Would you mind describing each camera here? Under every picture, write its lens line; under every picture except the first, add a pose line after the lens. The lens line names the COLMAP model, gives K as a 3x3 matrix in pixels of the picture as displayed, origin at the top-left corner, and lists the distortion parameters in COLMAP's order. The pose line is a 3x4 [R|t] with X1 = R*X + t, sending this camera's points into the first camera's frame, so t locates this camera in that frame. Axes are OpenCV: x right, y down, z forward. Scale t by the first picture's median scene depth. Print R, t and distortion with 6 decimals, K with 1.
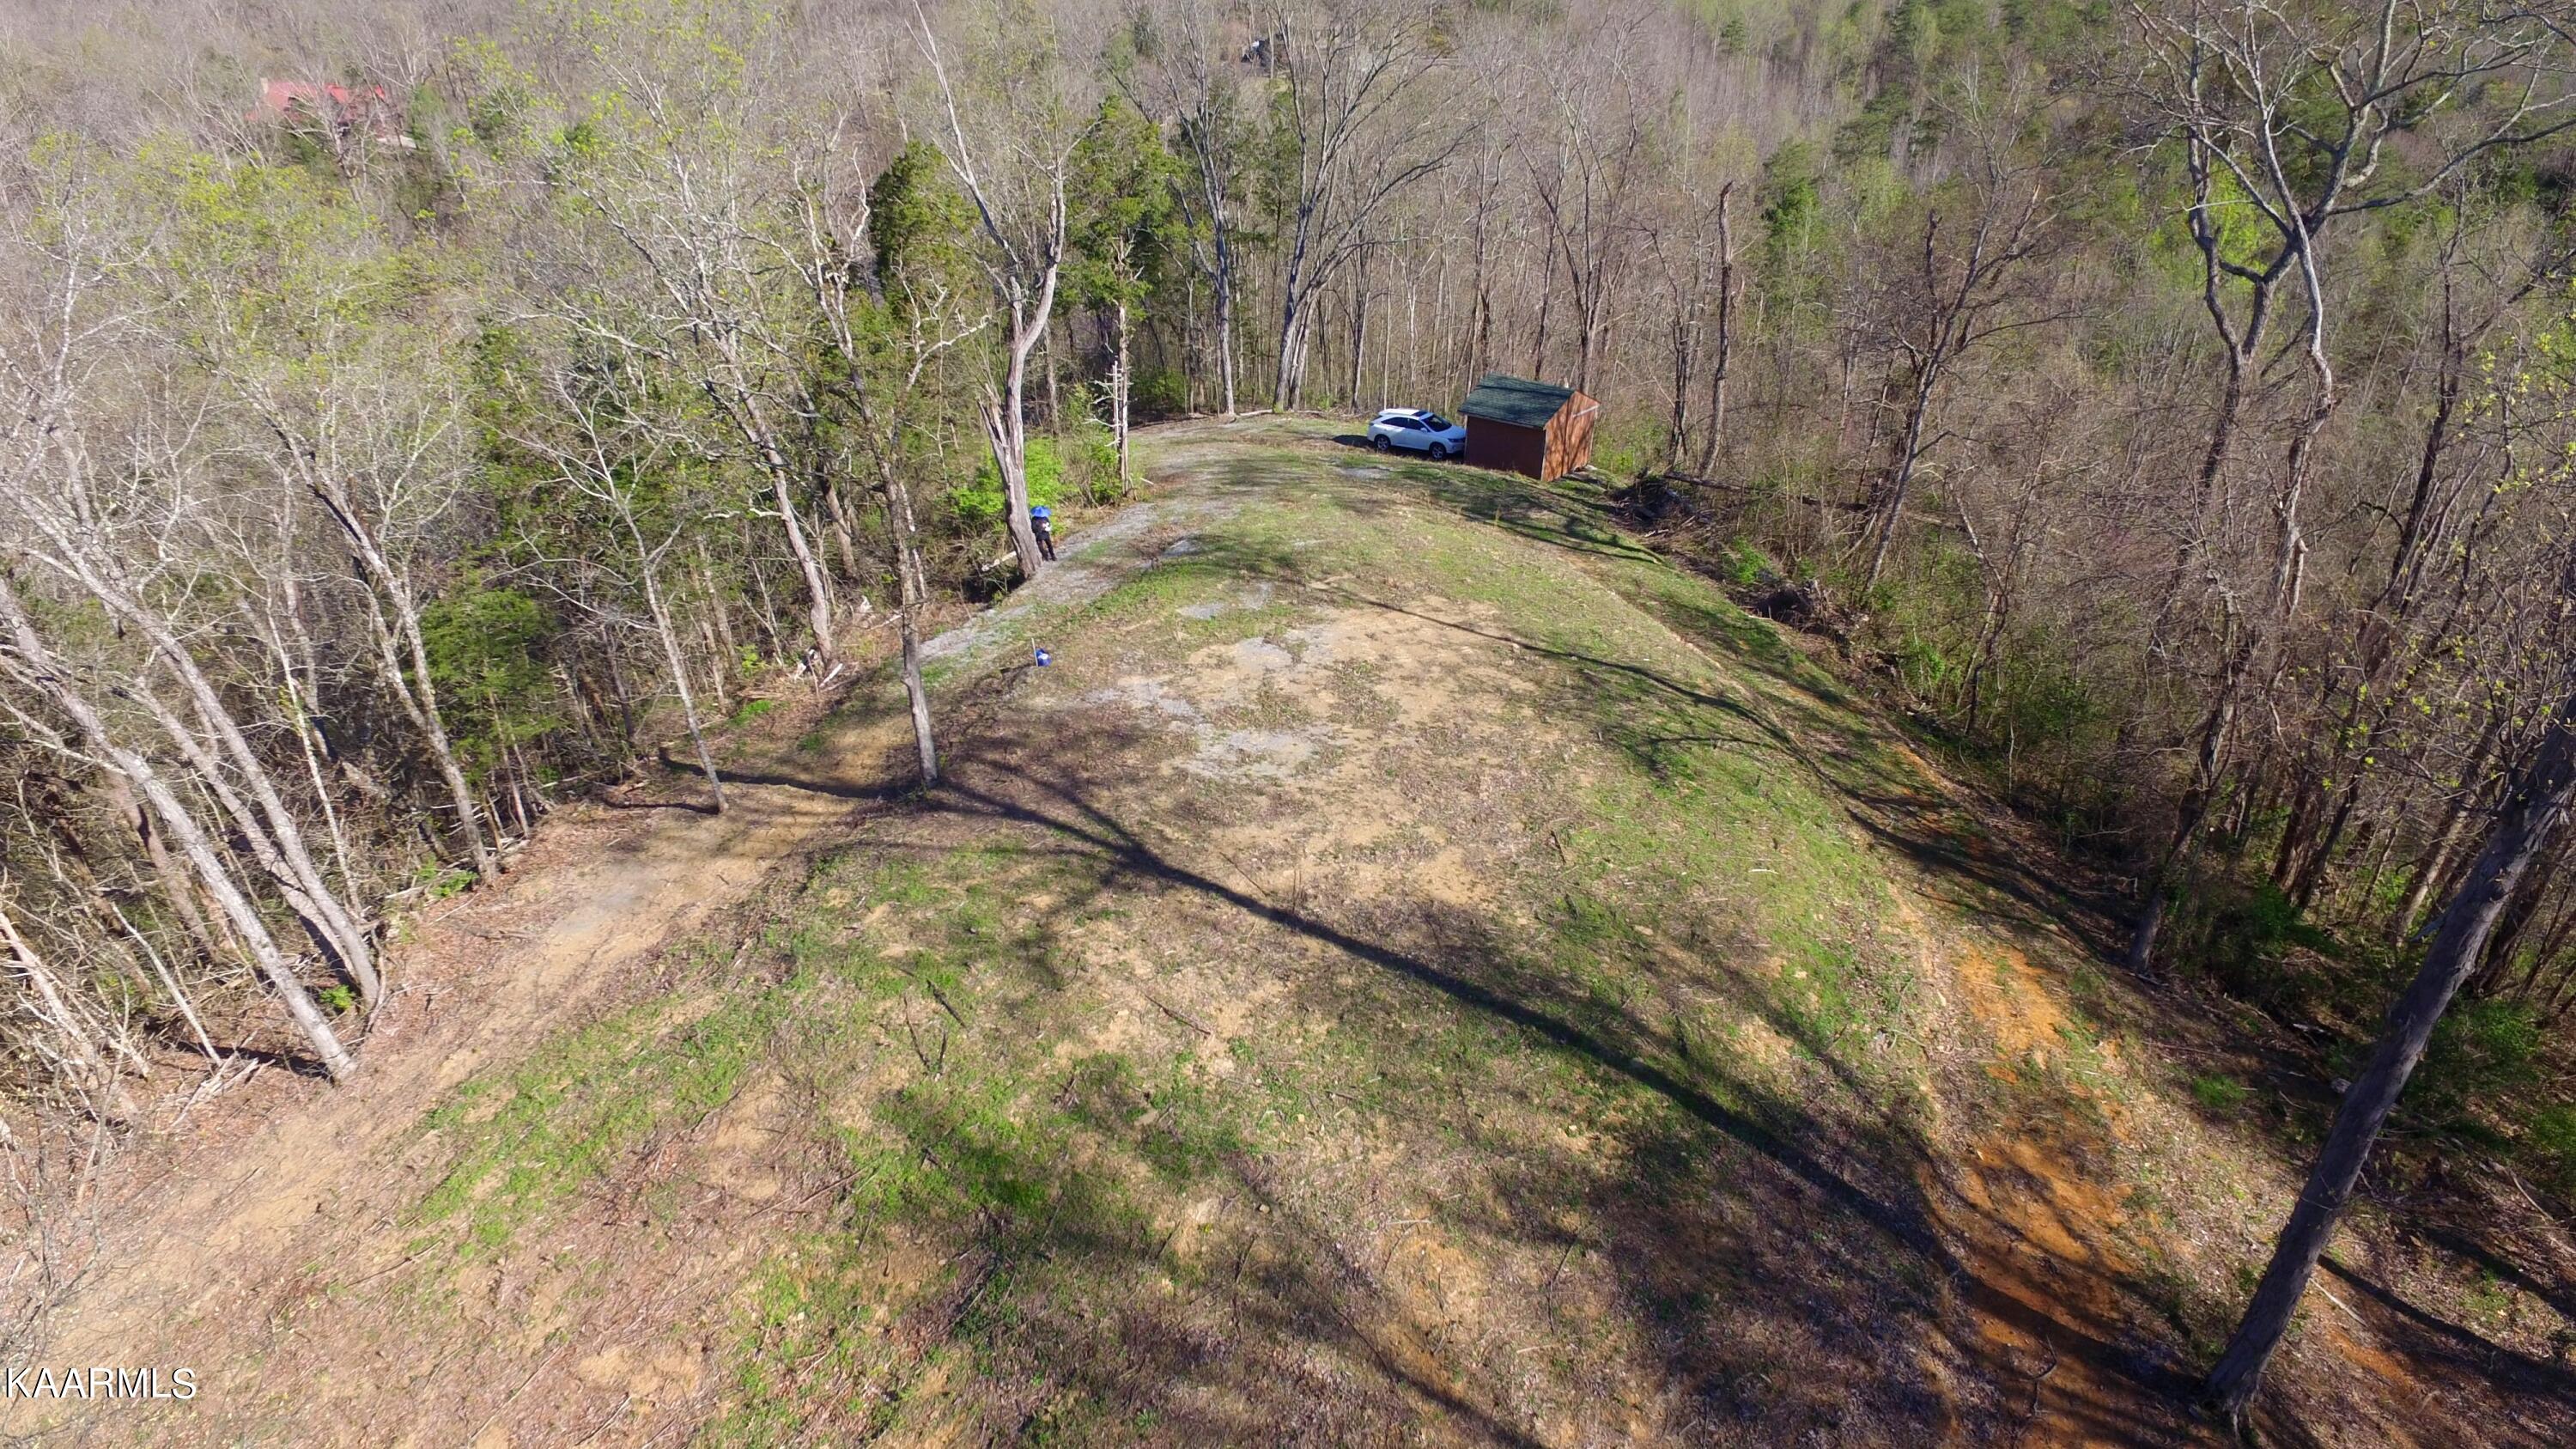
lens RADIAL K [[1502.5, 0, 1286.9], [0, 1502.5, 729.7], [0, 0, 1]] dist [-0.010853, 0.013520]
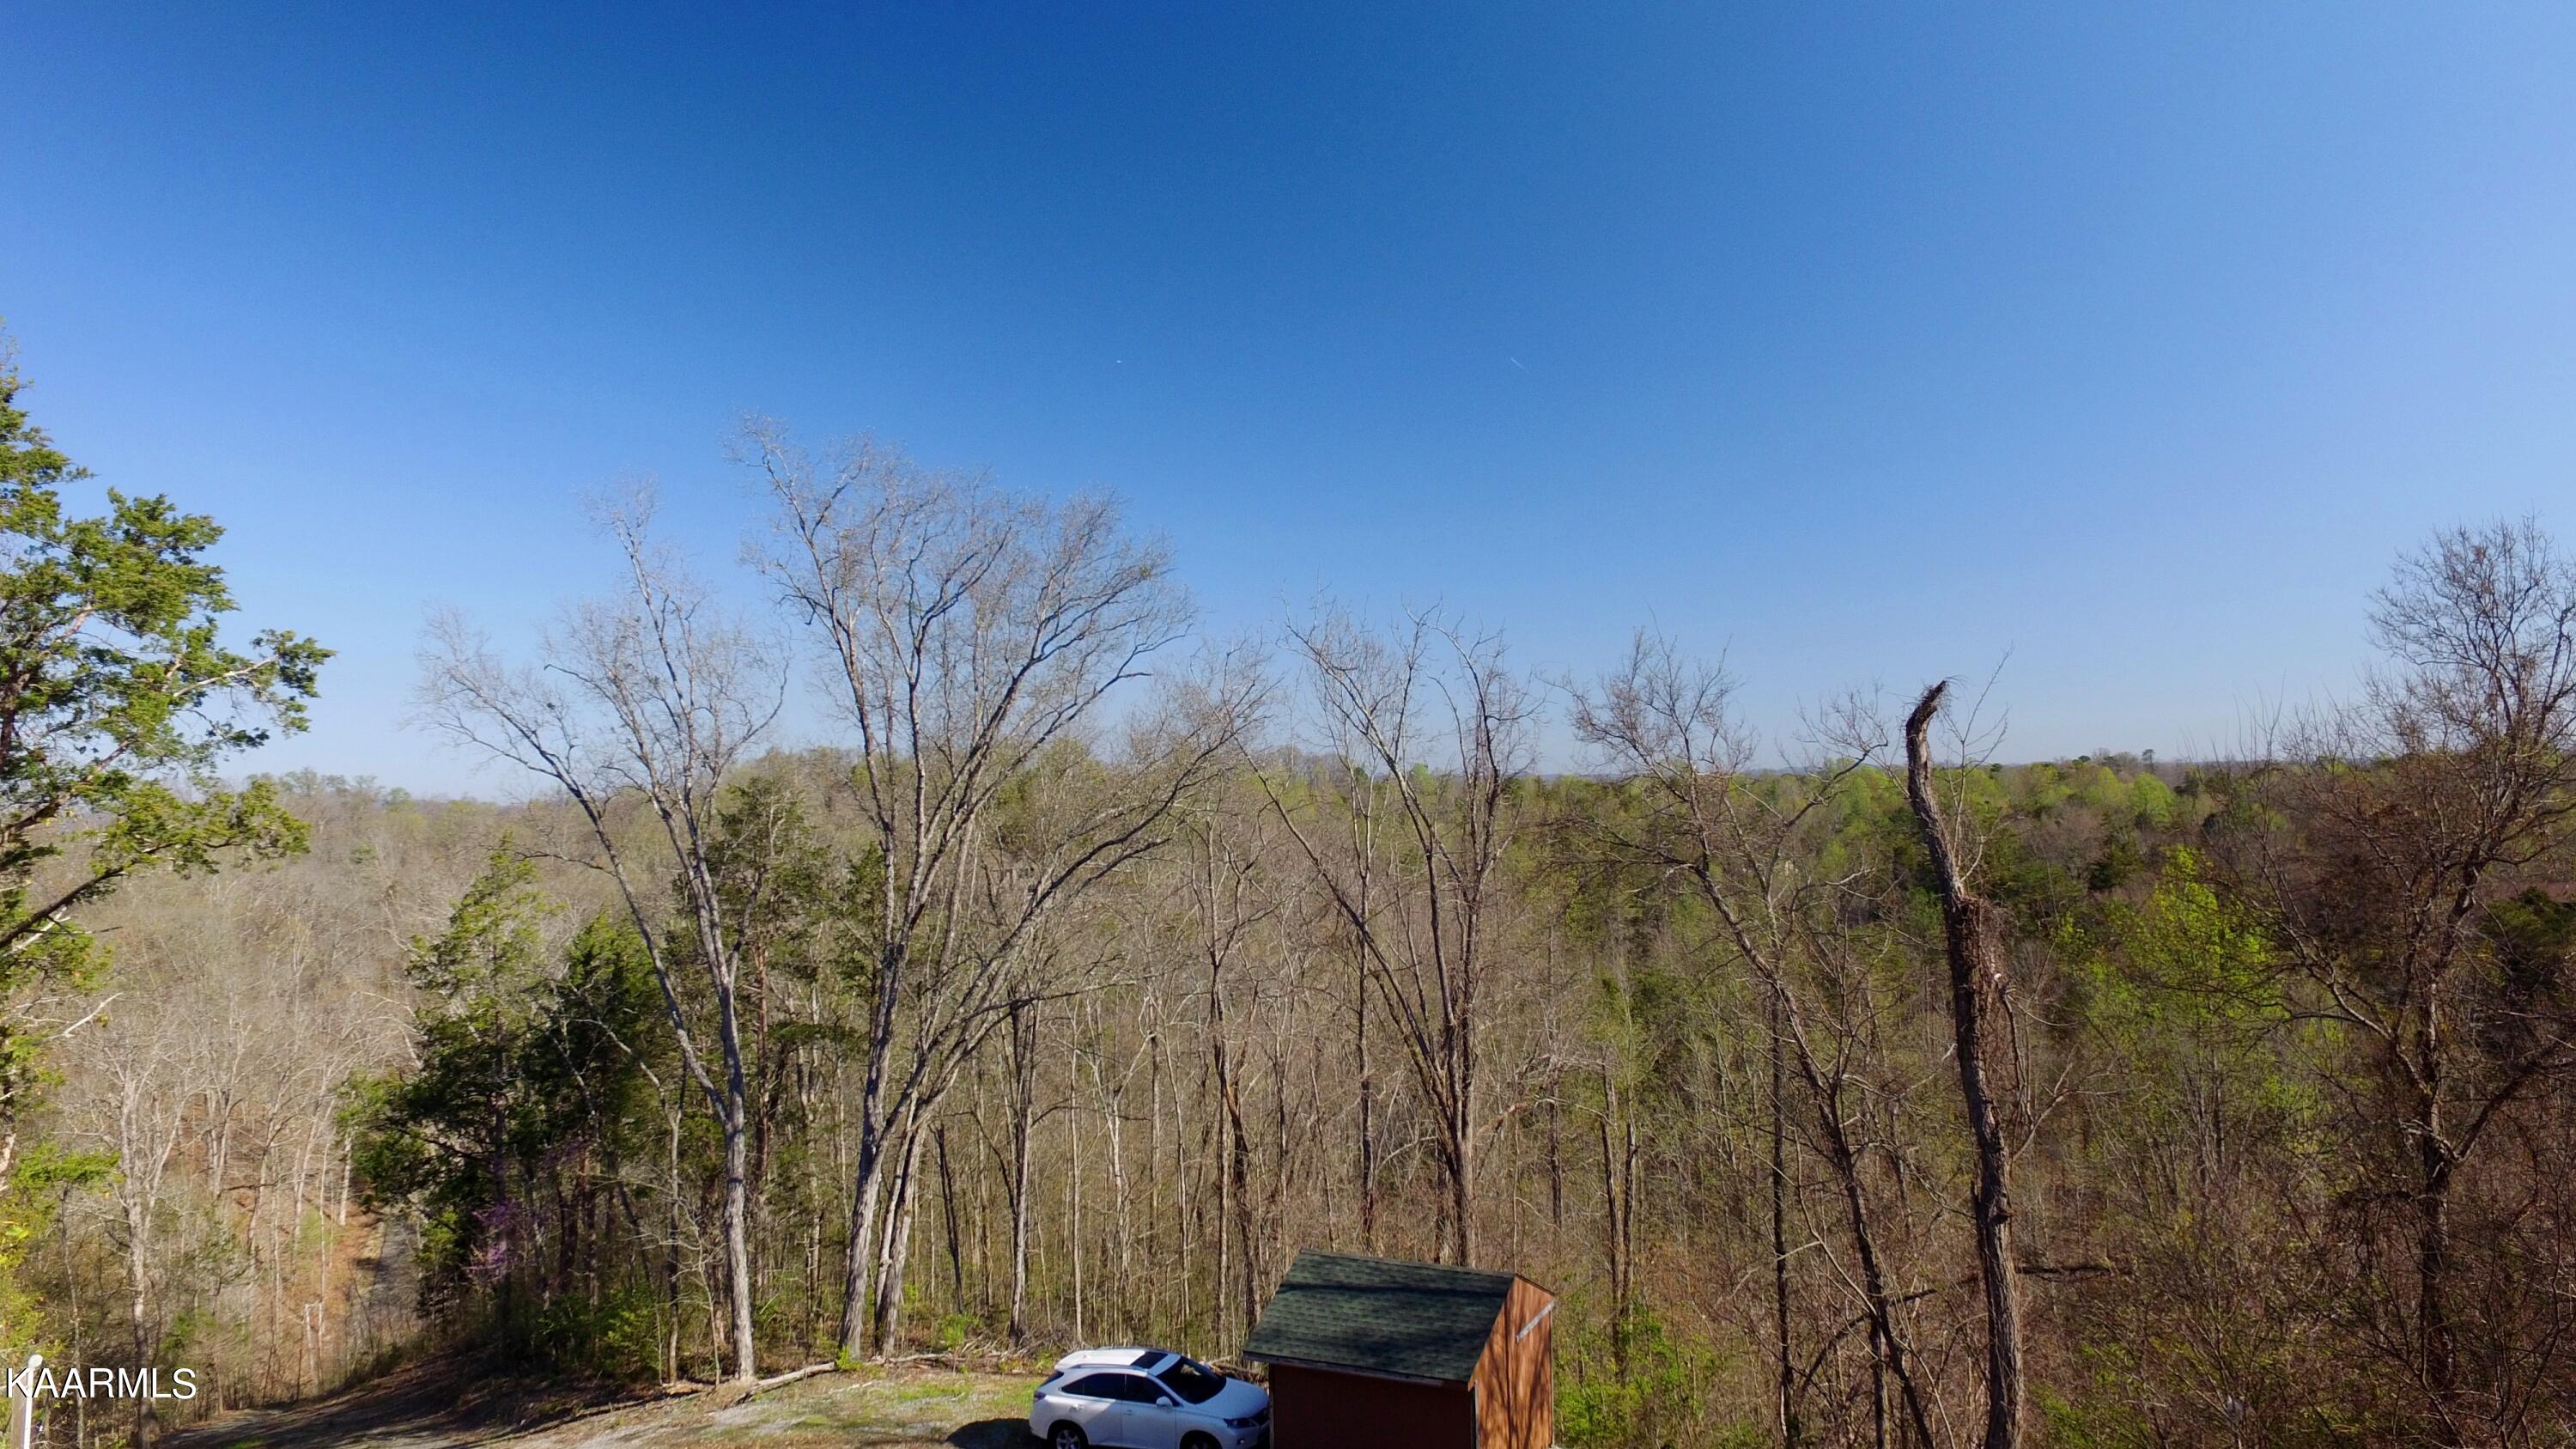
lens RADIAL K [[1502.5, 0, 1273.0], [0, 1502.5, 716.9], [0, 0, 1]] dist [-0.010853, 0.013520]
pose [[0.981004, -0.026916, 0.192113, 0.040186], [0.125039, 0.844886, -0.520128, -0.119301], [-0.148314, 0.534269, 0.832201, 0.465715]]
